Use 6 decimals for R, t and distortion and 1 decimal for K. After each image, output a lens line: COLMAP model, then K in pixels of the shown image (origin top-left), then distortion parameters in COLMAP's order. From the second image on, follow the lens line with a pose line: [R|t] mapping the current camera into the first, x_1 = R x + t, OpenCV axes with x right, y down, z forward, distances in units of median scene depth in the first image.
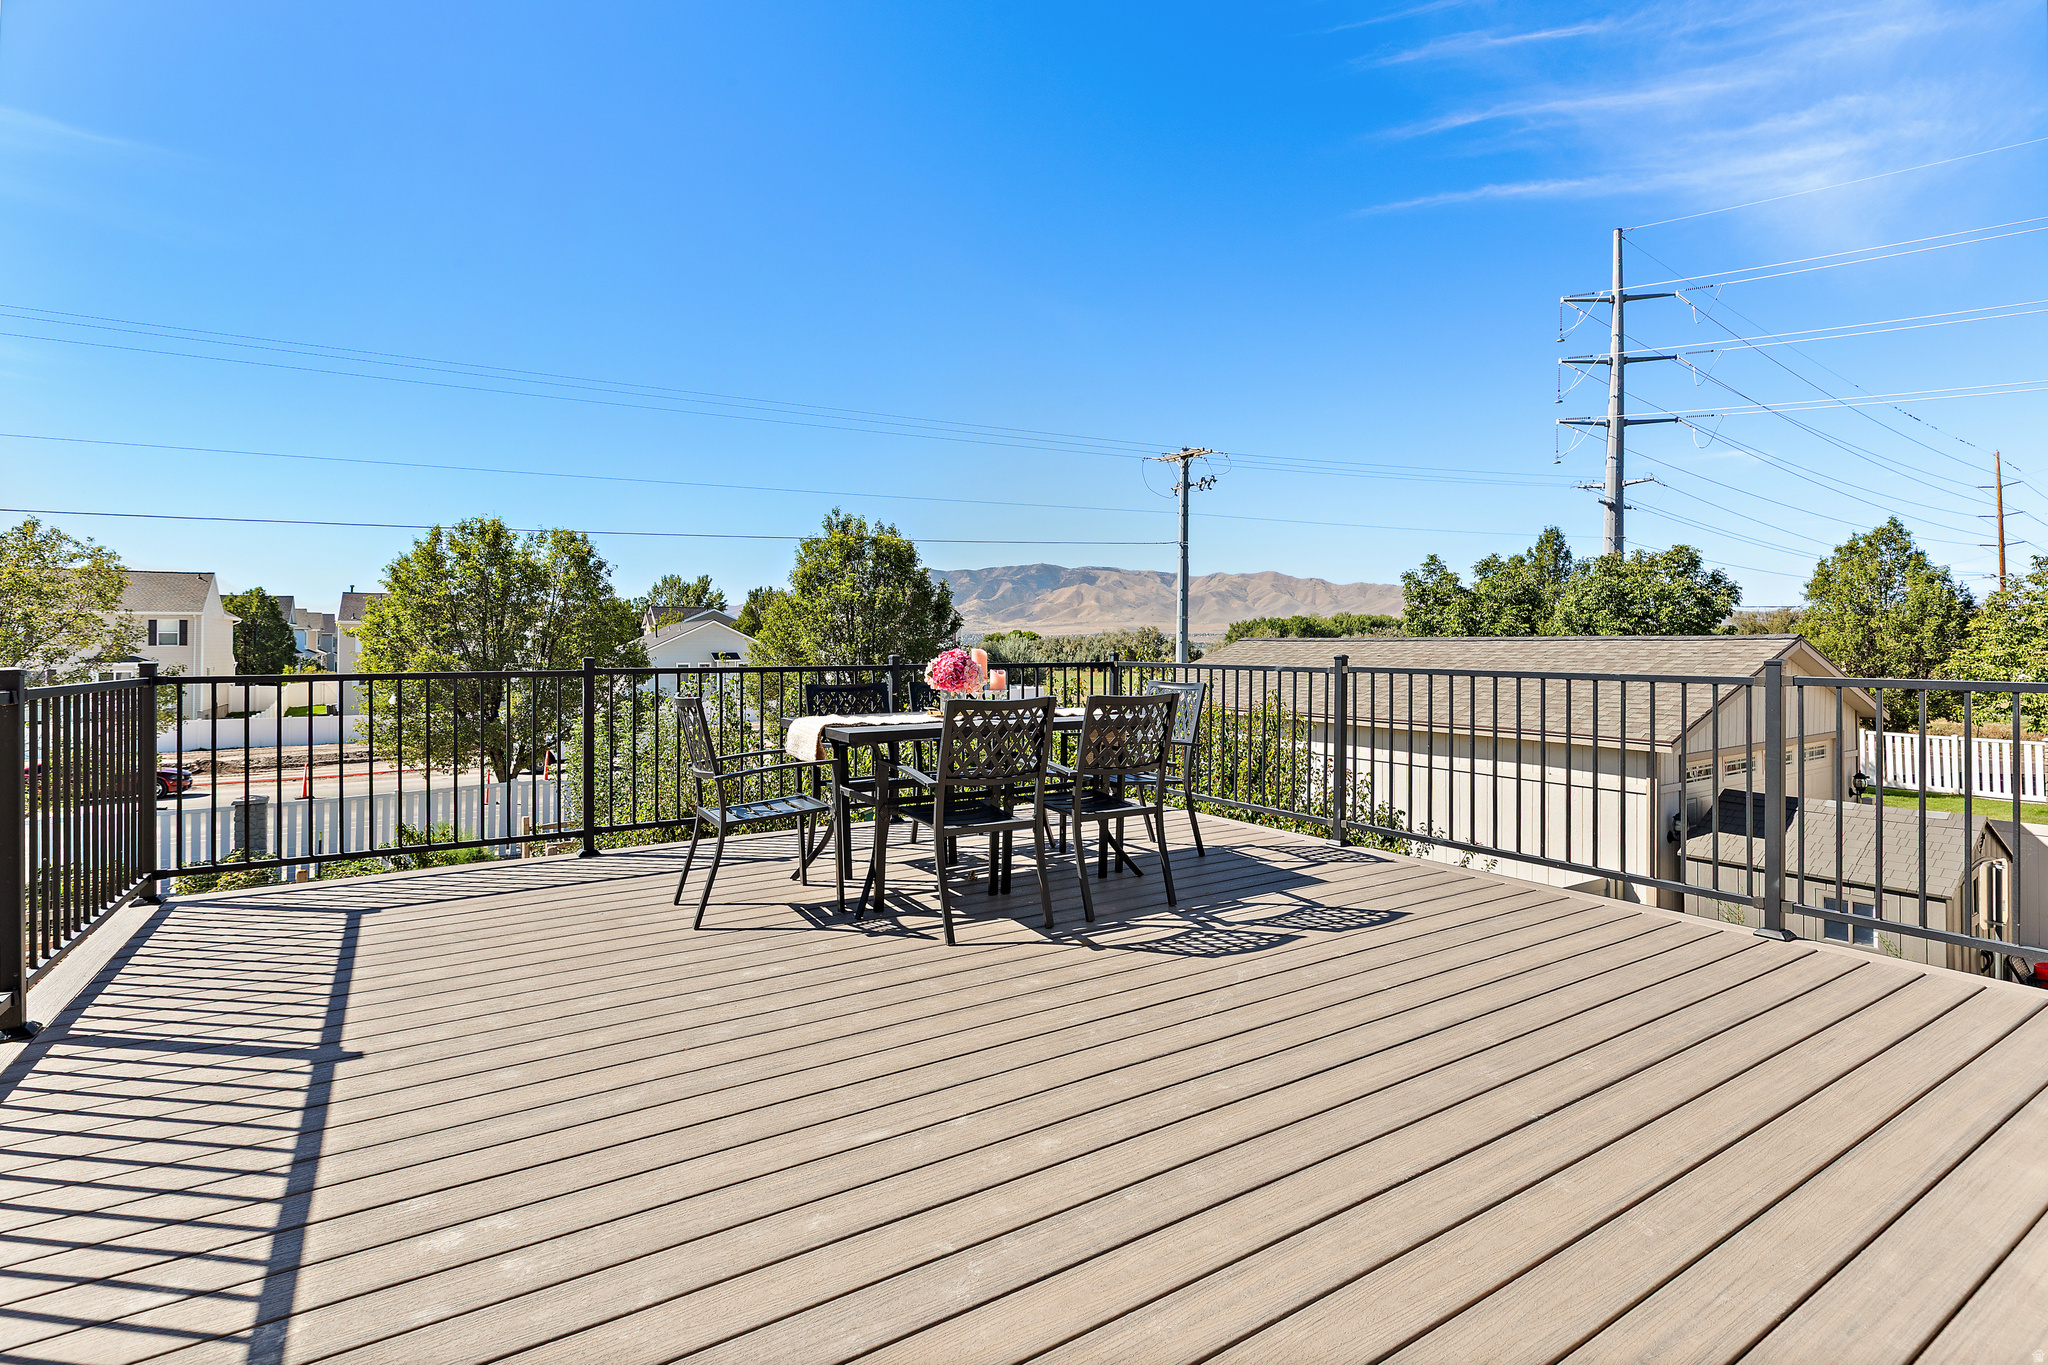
lens RADIAL K [[975.3, 0, 1034.4], [0, 975.3, 644.7], [0, 0, 1]] dist [-0.002276, 0.000662]
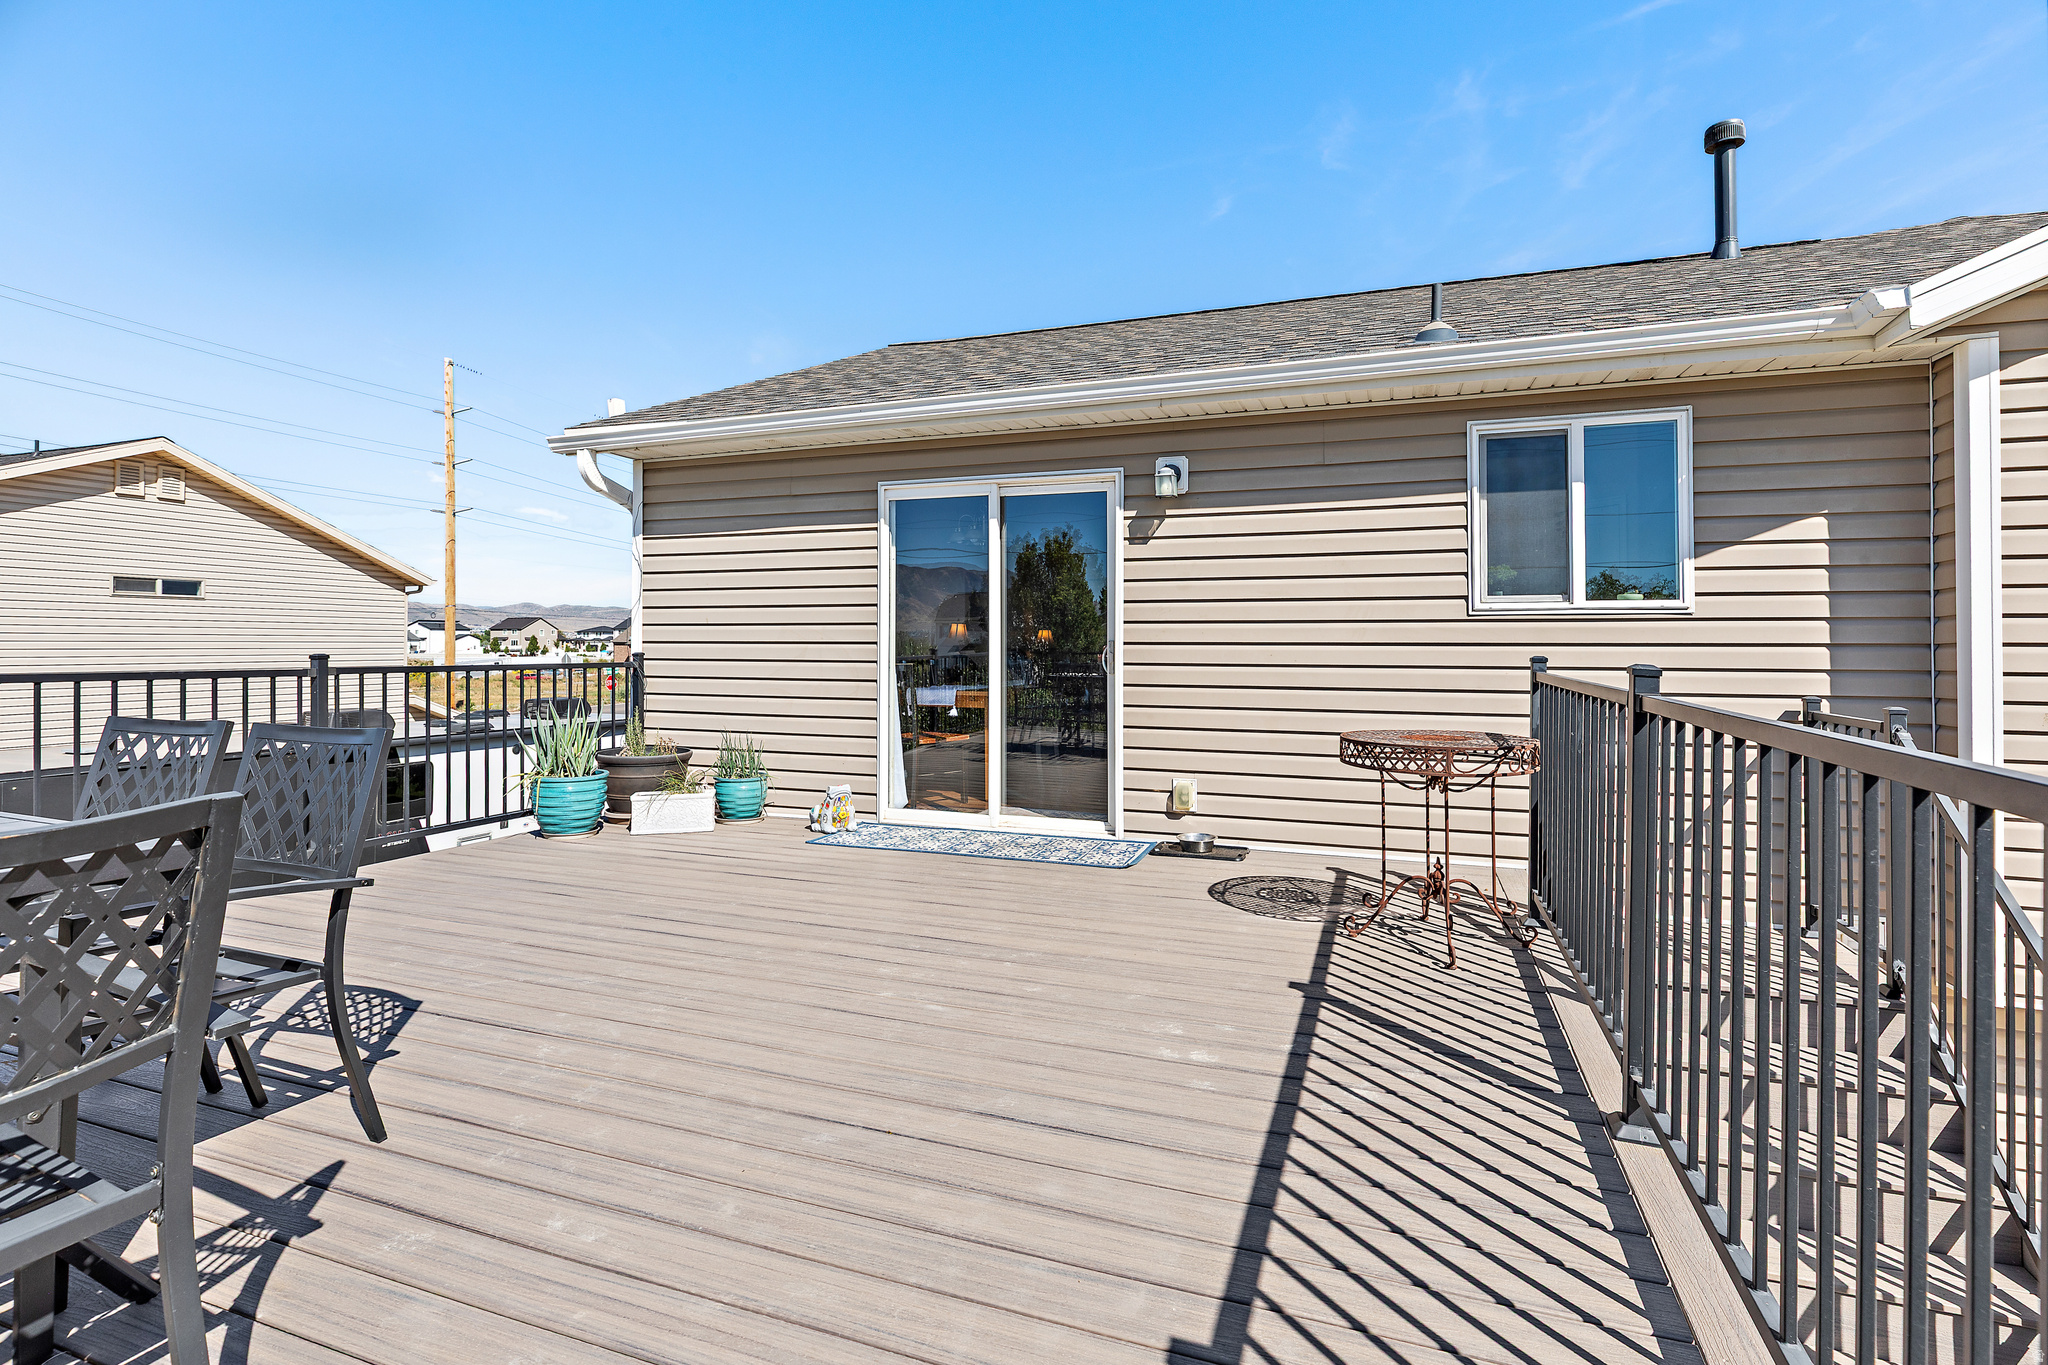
lens RADIAL K [[975.3, 0, 1034.4], [0, 975.3, 644.7], [0, 0, 1]] dist [-0.002276, 0.000662]
pose [[-0.598121, -0.000954, 0.801405, -0.796109], [-0.002230, 0.999997, -0.000474, 0.000289], [-0.801403, -0.002071, -0.598122, 1.017286]]
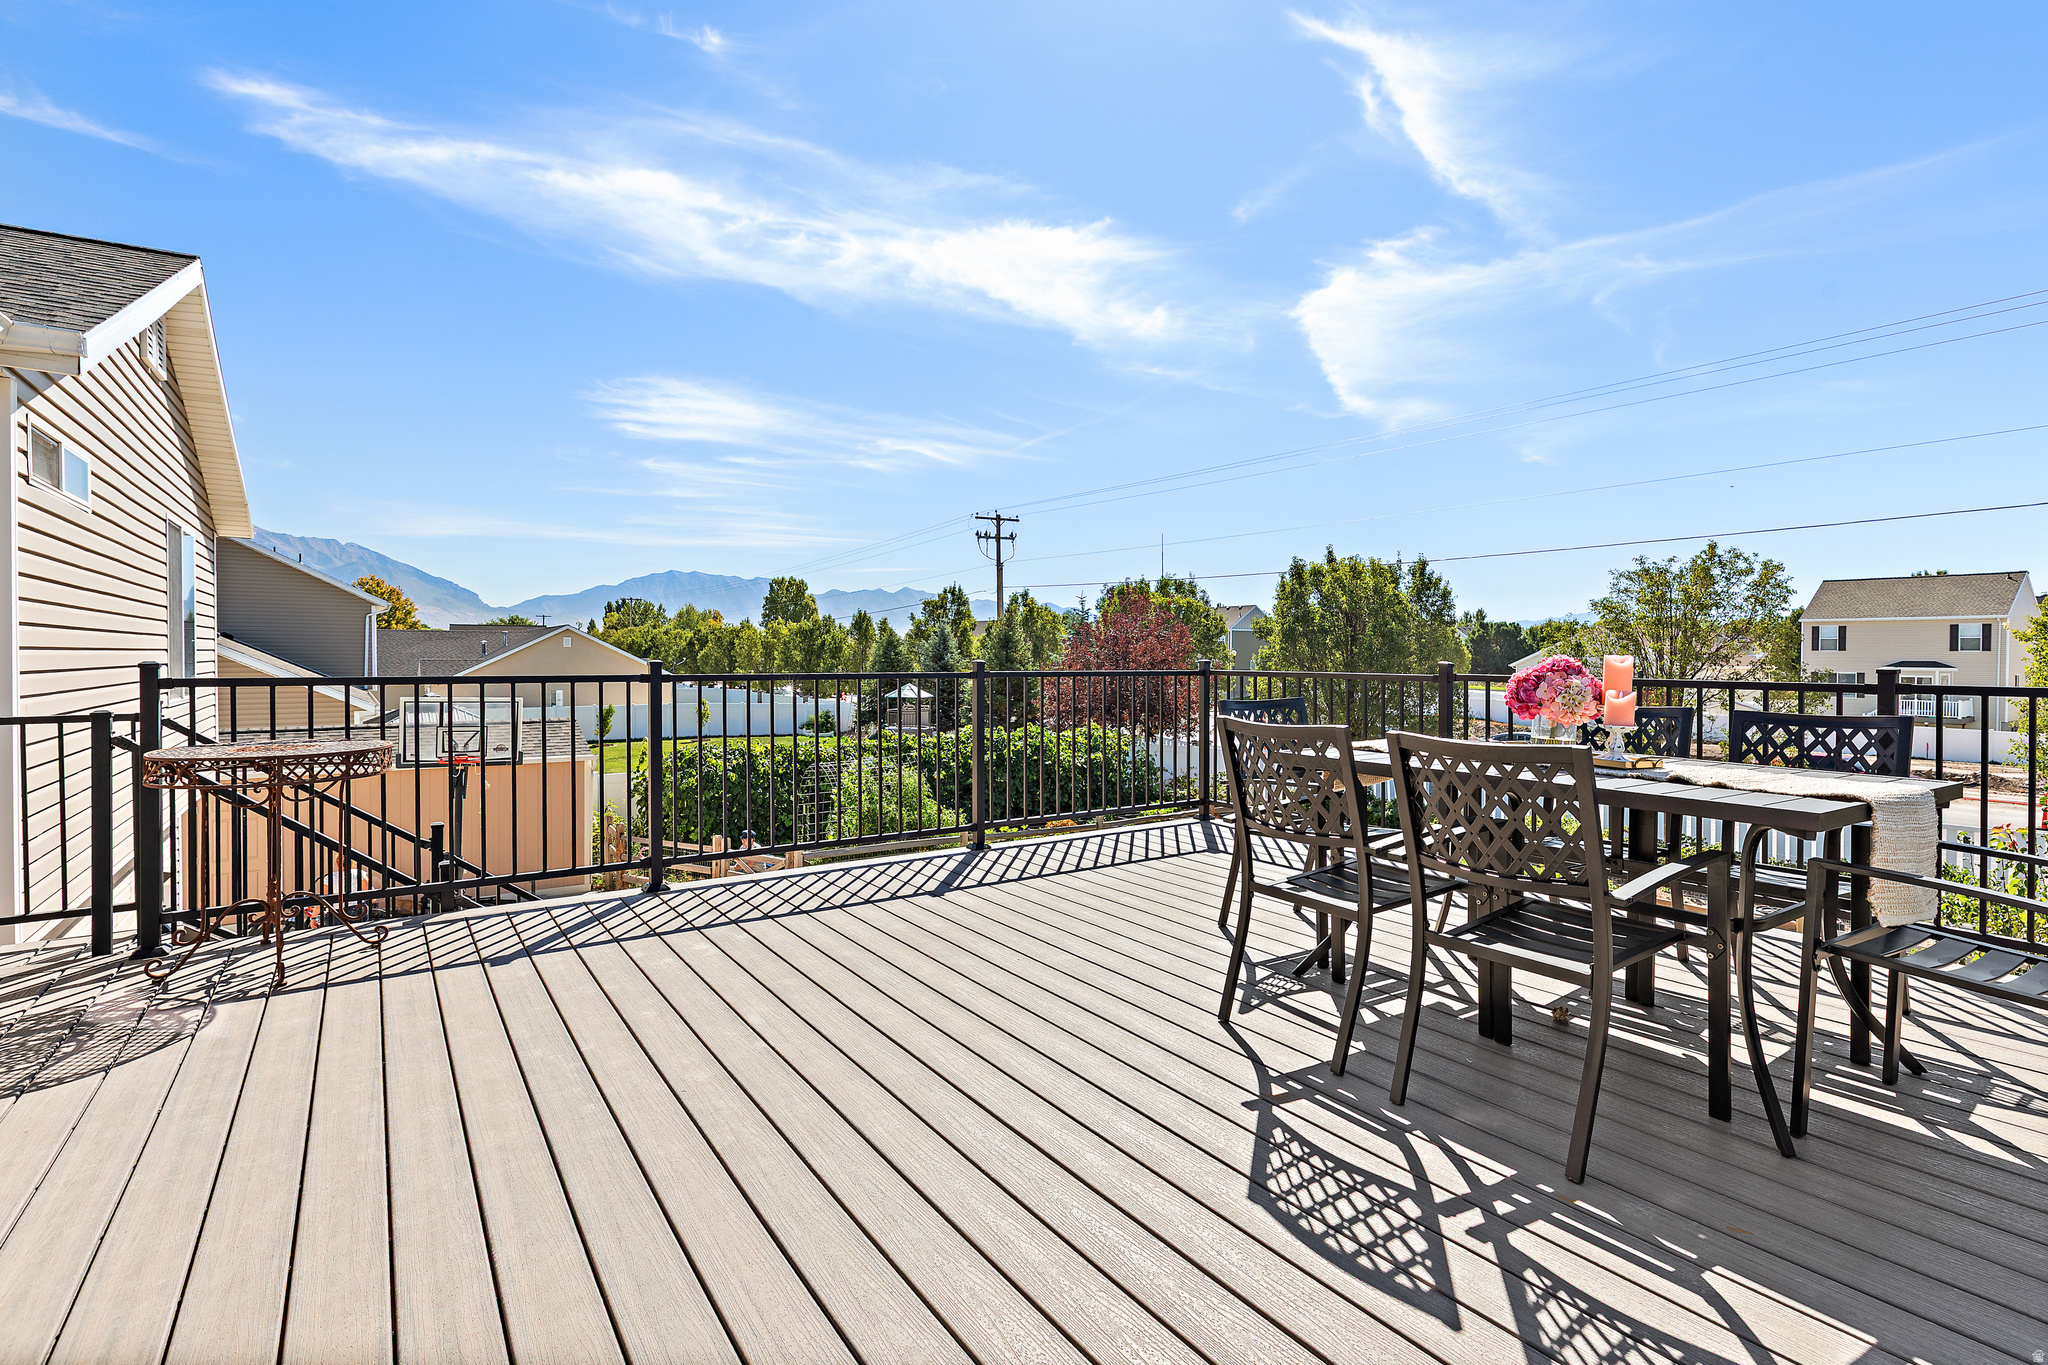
lens RADIAL K [[975.3, 0, 1034.4], [0, 975.3, 644.7], [0, 0, 1]] dist [-0.002276, 0.000662]
pose [[0.030637, -0.005672, -0.999514, 0.710664], [0.000423, 0.999984, -0.005661, -0.001723], [0.999530, -0.000249, 0.030639, 0.804002]]
